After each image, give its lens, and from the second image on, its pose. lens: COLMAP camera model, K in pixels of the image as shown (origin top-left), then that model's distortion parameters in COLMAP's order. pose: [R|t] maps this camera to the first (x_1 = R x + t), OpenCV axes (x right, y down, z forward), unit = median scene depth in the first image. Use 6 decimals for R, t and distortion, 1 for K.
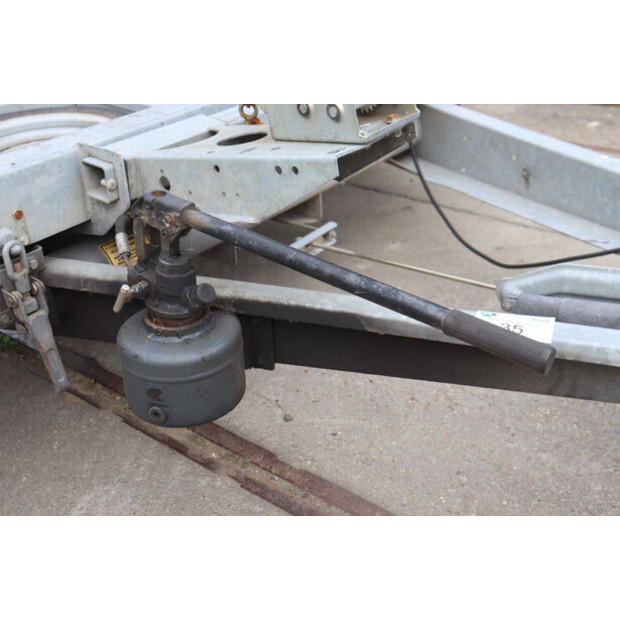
lens RADIAL K [[784.8, 0, 310.0], [0, 784.8, 310.0], [0, 0, 1]] dist [0.016628, 0.021750]
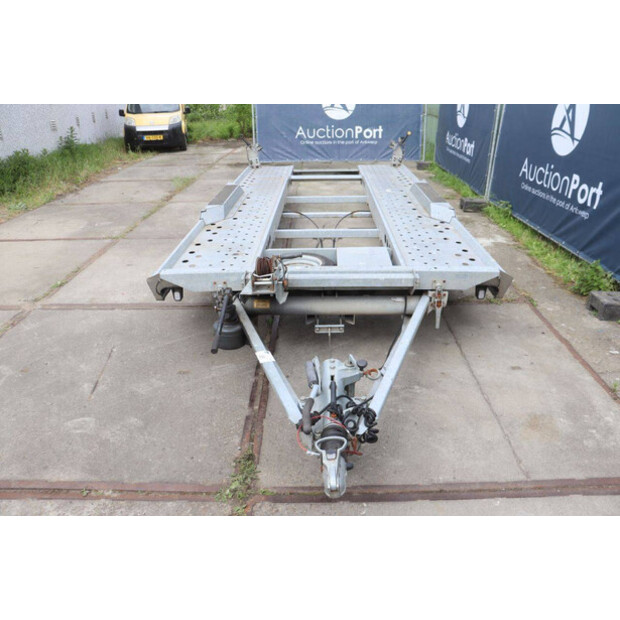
lens RADIAL K [[504.7, 0, 314.7], [0, 504.7, 308.1], [0, 0, 1]] dist [-0.173349, 0.146131]
pose [[0.614836, 0.354865, -0.704307, 1.656264], [-0.402034, 0.909328, 0.107203, -0.442632], [0.678488, 0.217243, 0.701755, -0.403220]]
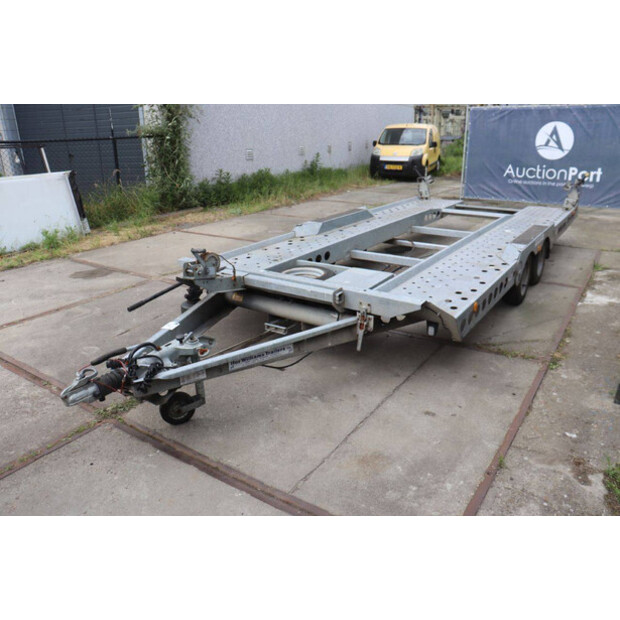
lens RADIAL K [[504.7, 0, 314.7], [0, 504.7, 308.1], [0, 0, 1]] dist [-0.173349, 0.146131]
pose [[0.072378, 0.376245, -0.923689, 2.530916], [-0.478497, 0.825677, 0.298828, -1.139031], [0.875101, 0.420354, 0.239793, 0.871683]]
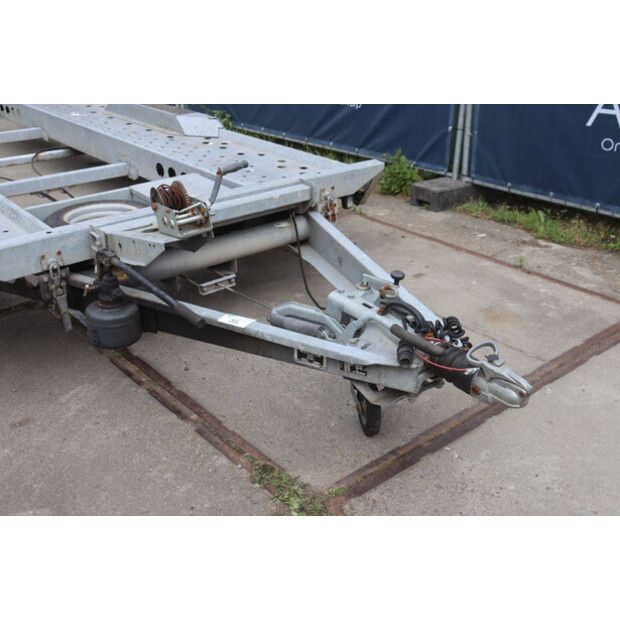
lens RADIAL K [[718.3, 0, 310.0], [0, 718.3, 310.0], [0, 0, 1]] dist [-0.018563, 0.007139]
pose [[0.978010, 0.117294, -0.172450, 0.738414], [-0.129898, 0.989480, -0.063679, 0.085389], [0.163167, 0.084680, 0.982958, -0.950754]]
